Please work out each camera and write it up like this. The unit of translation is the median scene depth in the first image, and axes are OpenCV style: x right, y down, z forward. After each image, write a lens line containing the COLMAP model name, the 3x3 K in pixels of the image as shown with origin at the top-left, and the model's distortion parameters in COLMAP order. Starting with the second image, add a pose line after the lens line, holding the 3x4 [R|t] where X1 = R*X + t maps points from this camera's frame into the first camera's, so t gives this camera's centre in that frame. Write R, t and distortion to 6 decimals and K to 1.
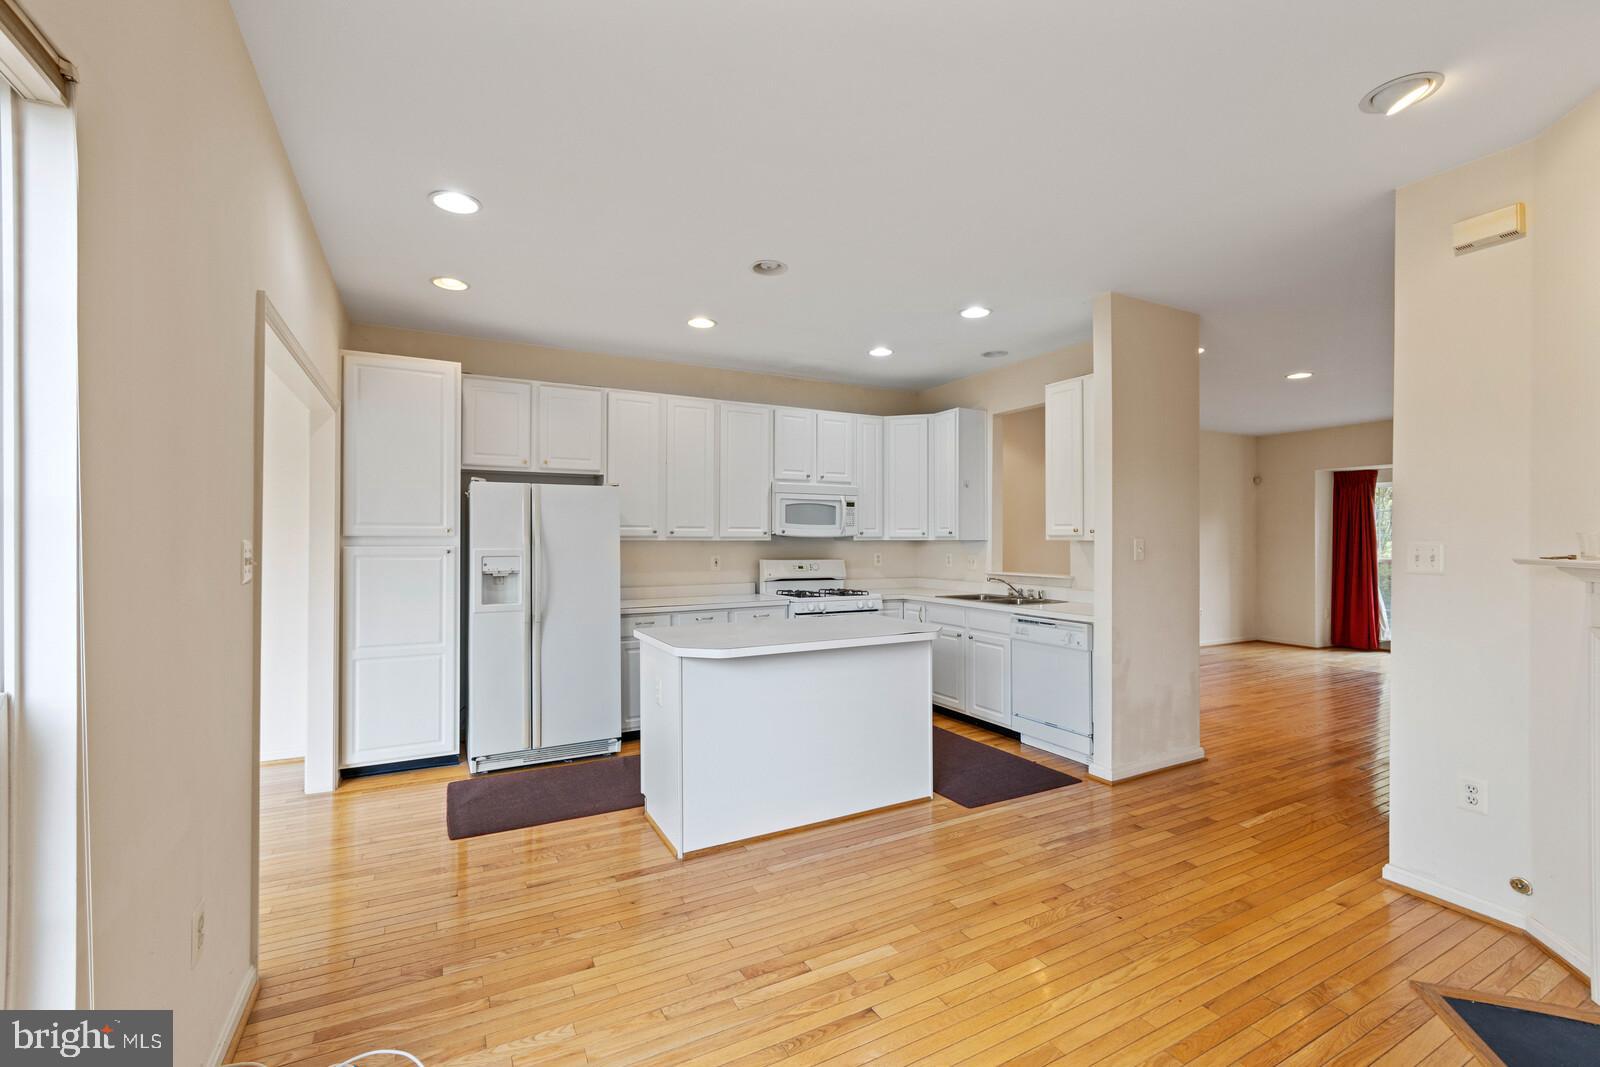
lens RADIAL K [[690.3, 0, 800.0], [0, 690.3, 533.5], [0, 0, 1]] dist [0.001377, 0.000112]
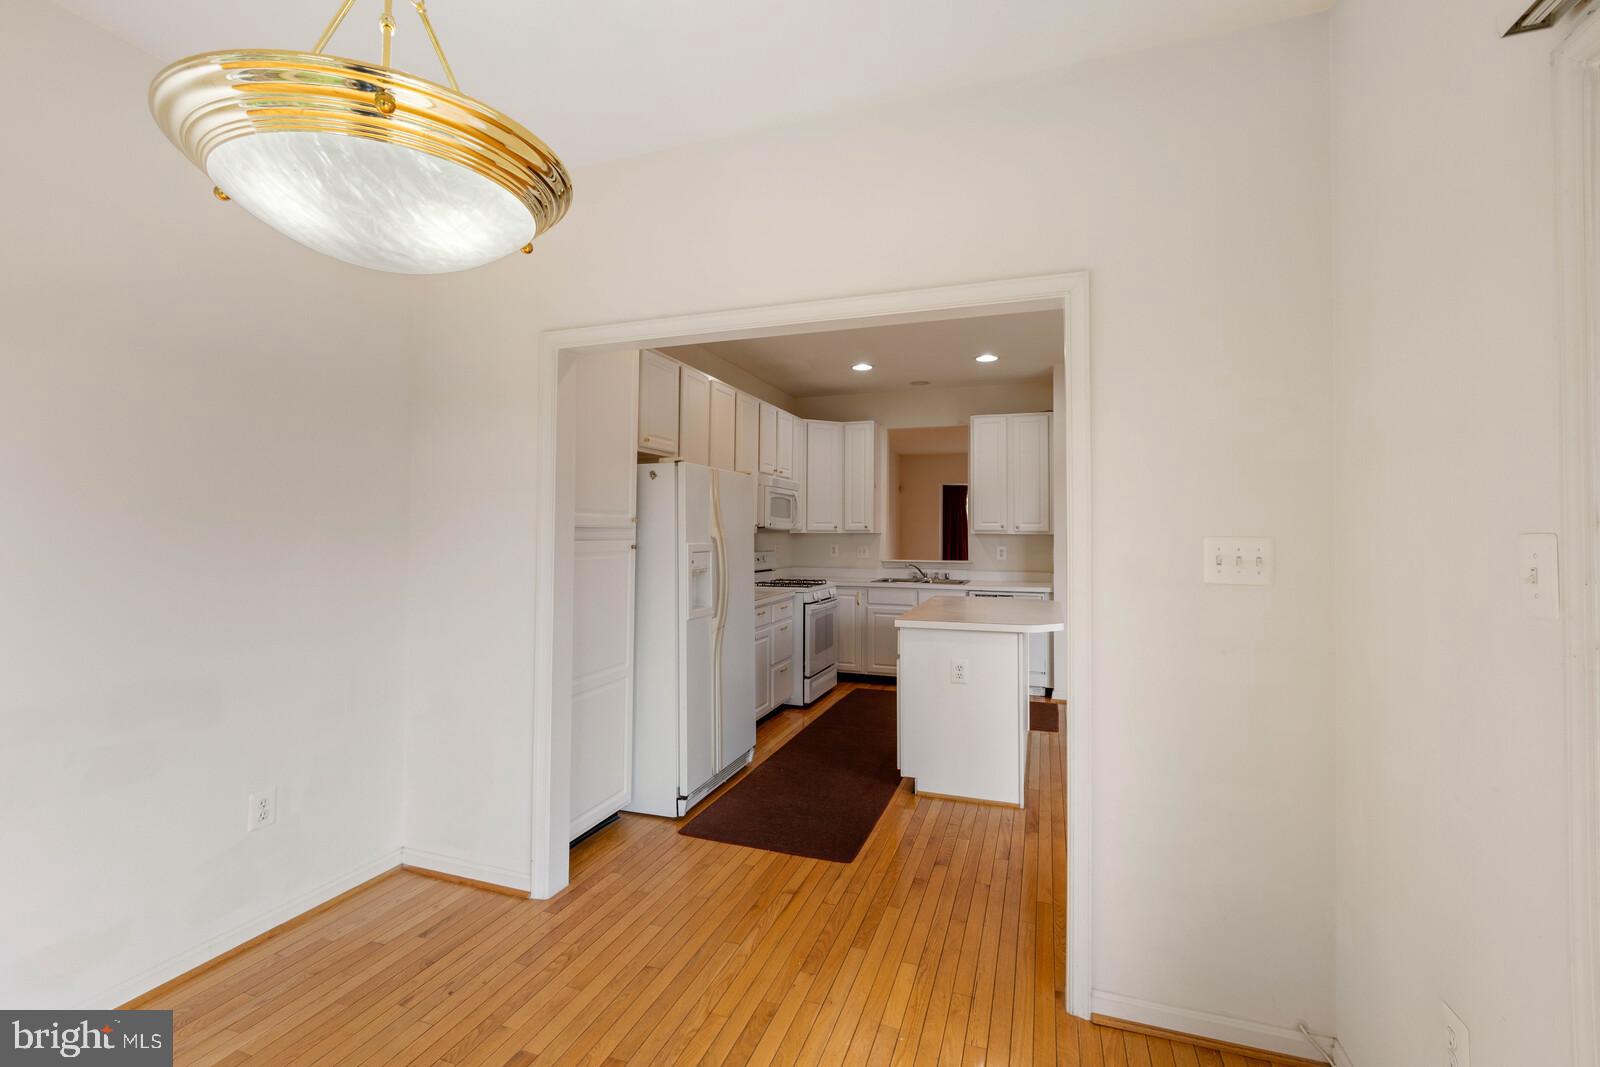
lens RADIAL K [[700.9, 0, 799.6], [0, 700.9, 510.8], [0, 0, 1]] dist [0.000486, 0.000033]
pose [[0.741771, 0.024162, 0.670218, -0.773918], [-0.011932, 0.999668, -0.022833, 0.000217], [-0.670547, 0.008940, 0.741813, 0.230498]]
